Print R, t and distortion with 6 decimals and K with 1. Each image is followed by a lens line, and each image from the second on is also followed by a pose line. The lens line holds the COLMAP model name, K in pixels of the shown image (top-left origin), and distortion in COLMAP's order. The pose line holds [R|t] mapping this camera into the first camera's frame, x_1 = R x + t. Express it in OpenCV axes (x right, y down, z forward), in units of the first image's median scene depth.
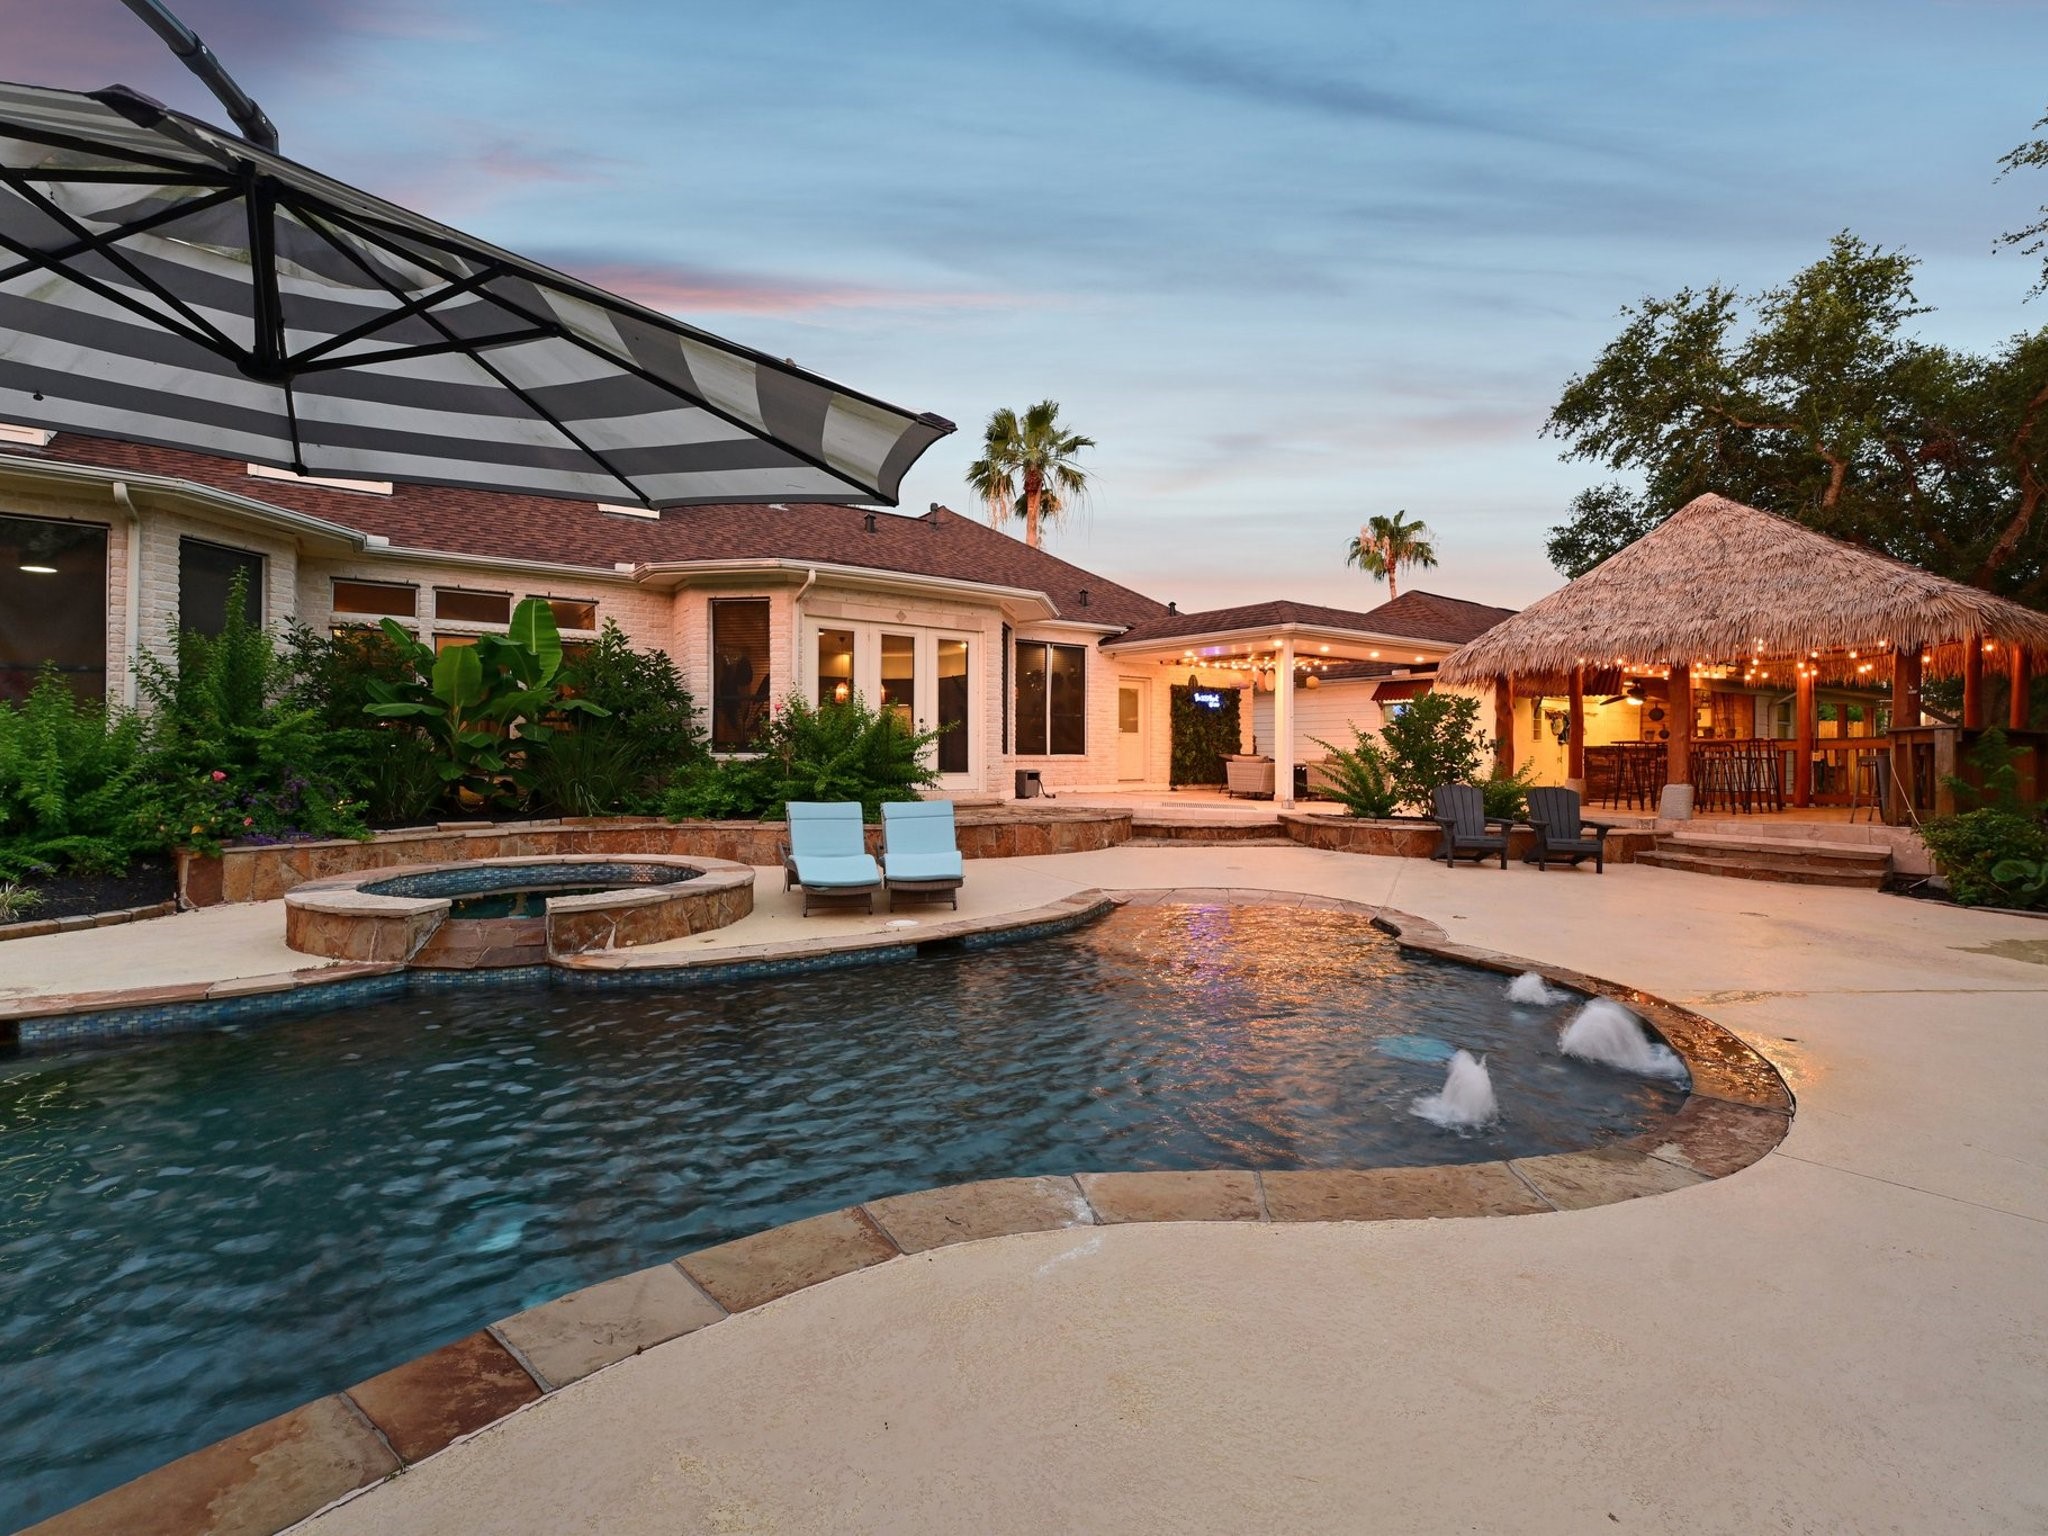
lens RADIAL K [[953.2, 0, 1024.6], [0, 953.2, 740.4], [0, 0, 1]] dist [-0.002213, -0.000527]
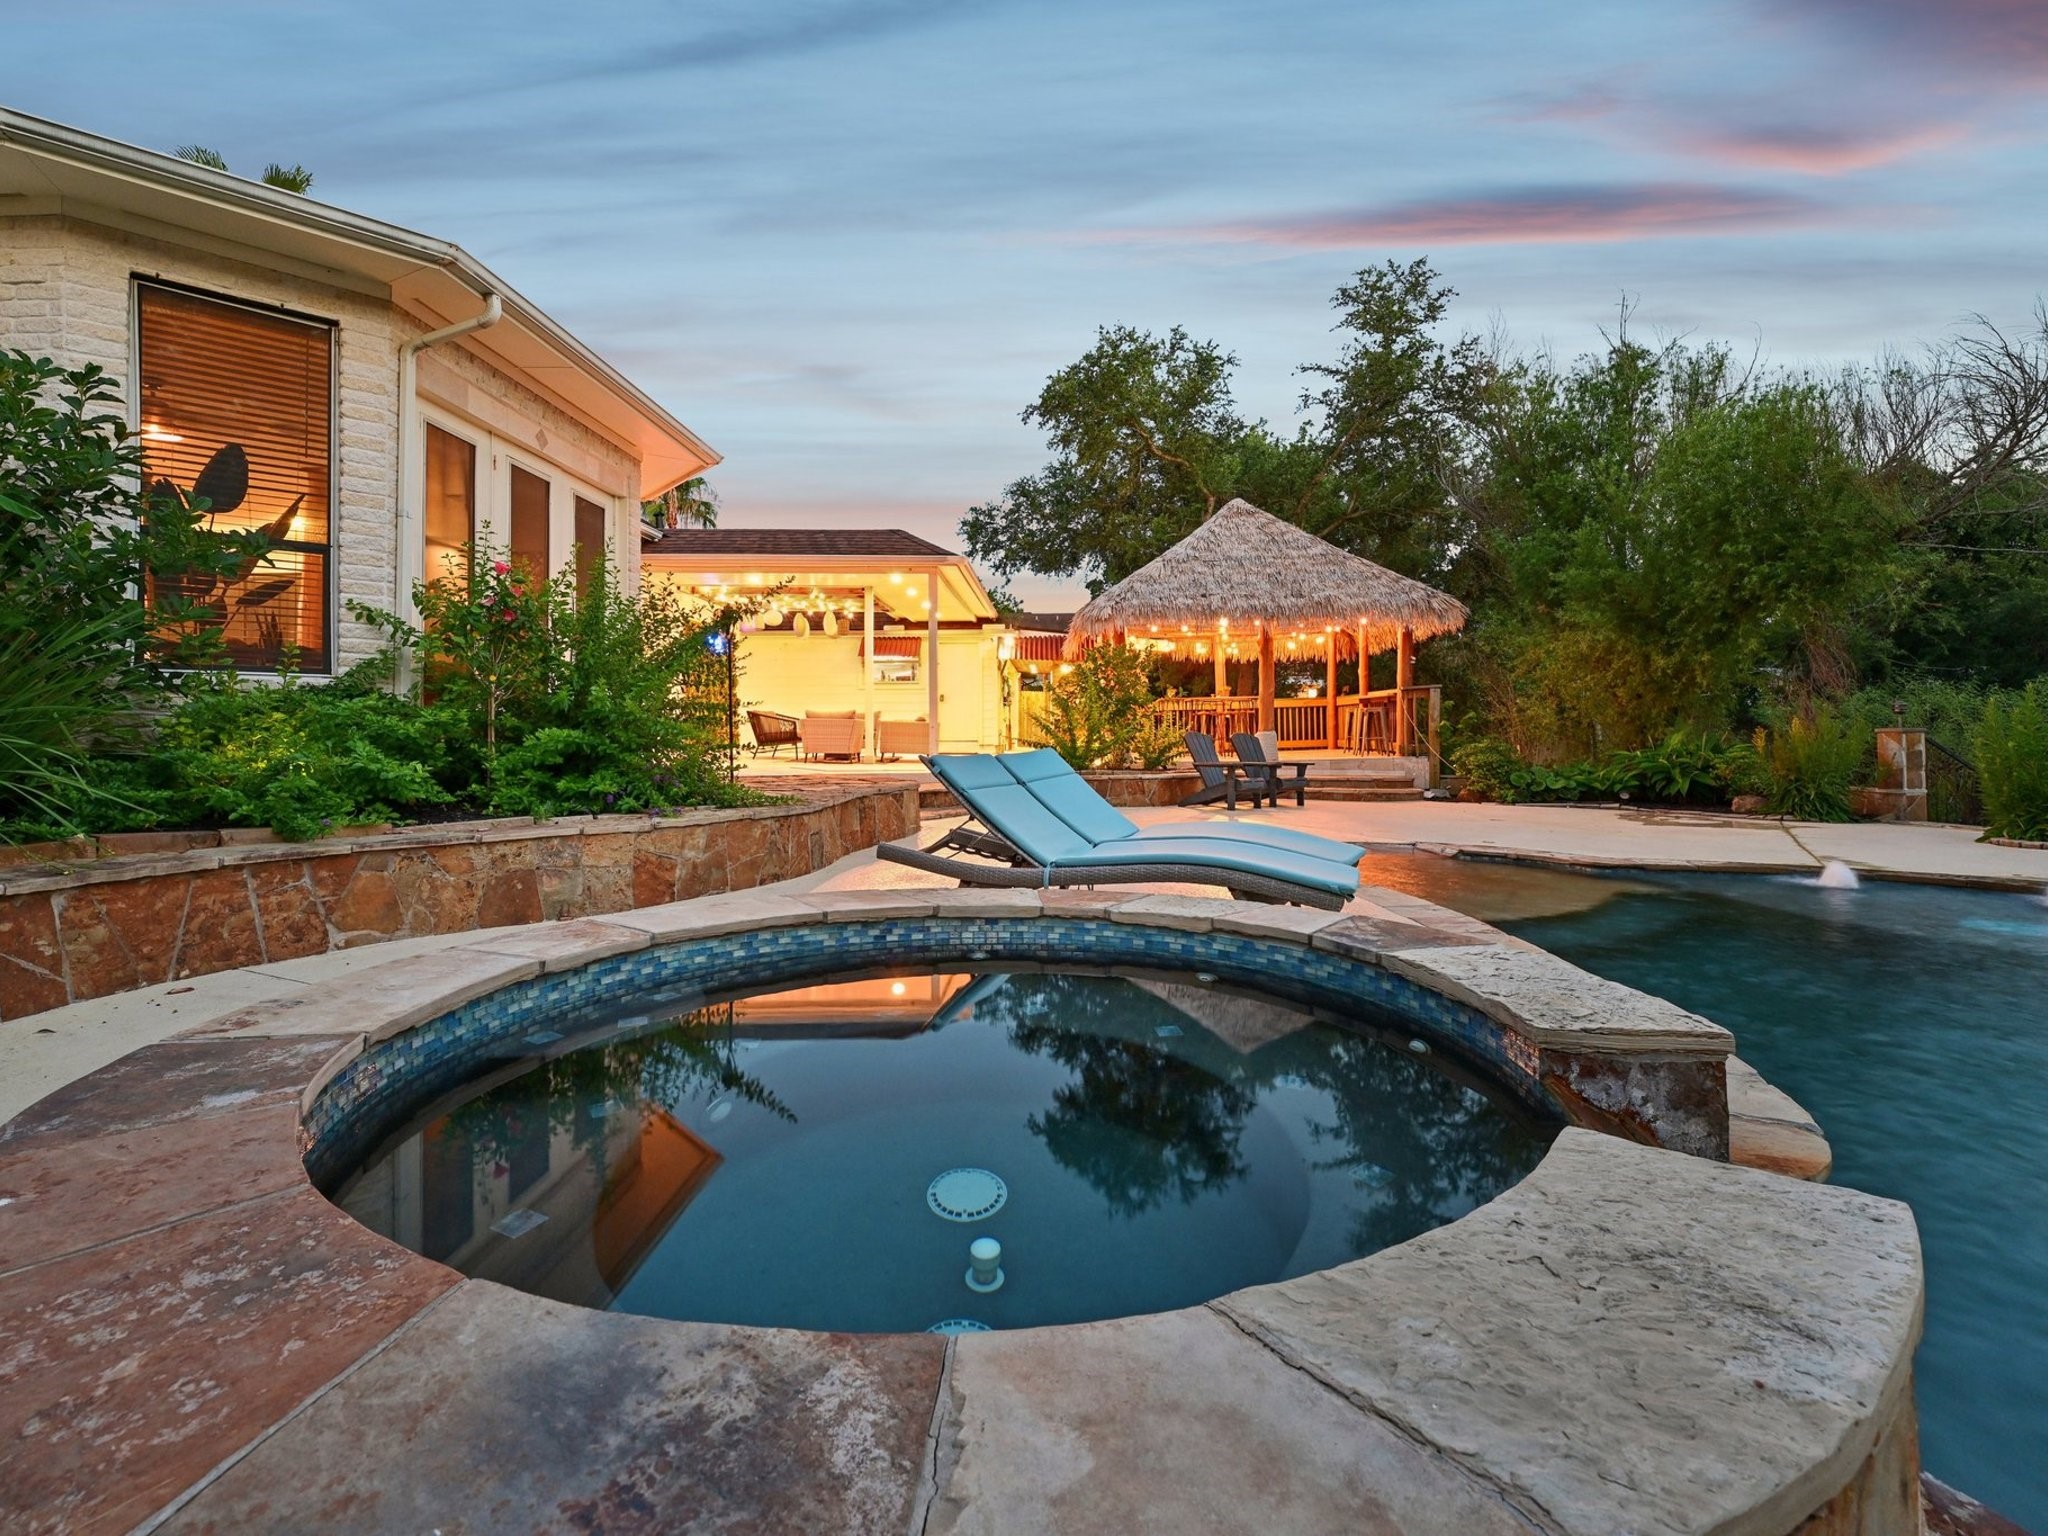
lens RADIAL K [[953.2, 0, 1024.6], [0, 953.2, 740.4], [0, 0, 1]] dist [-0.002213, -0.000527]
pose [[0.569616, -0.009254, 0.821859, -0.531219], [-0.012235, 0.999730, 0.019737, 0.037009], [-0.821820, -0.021298, 0.569349, 0.569811]]
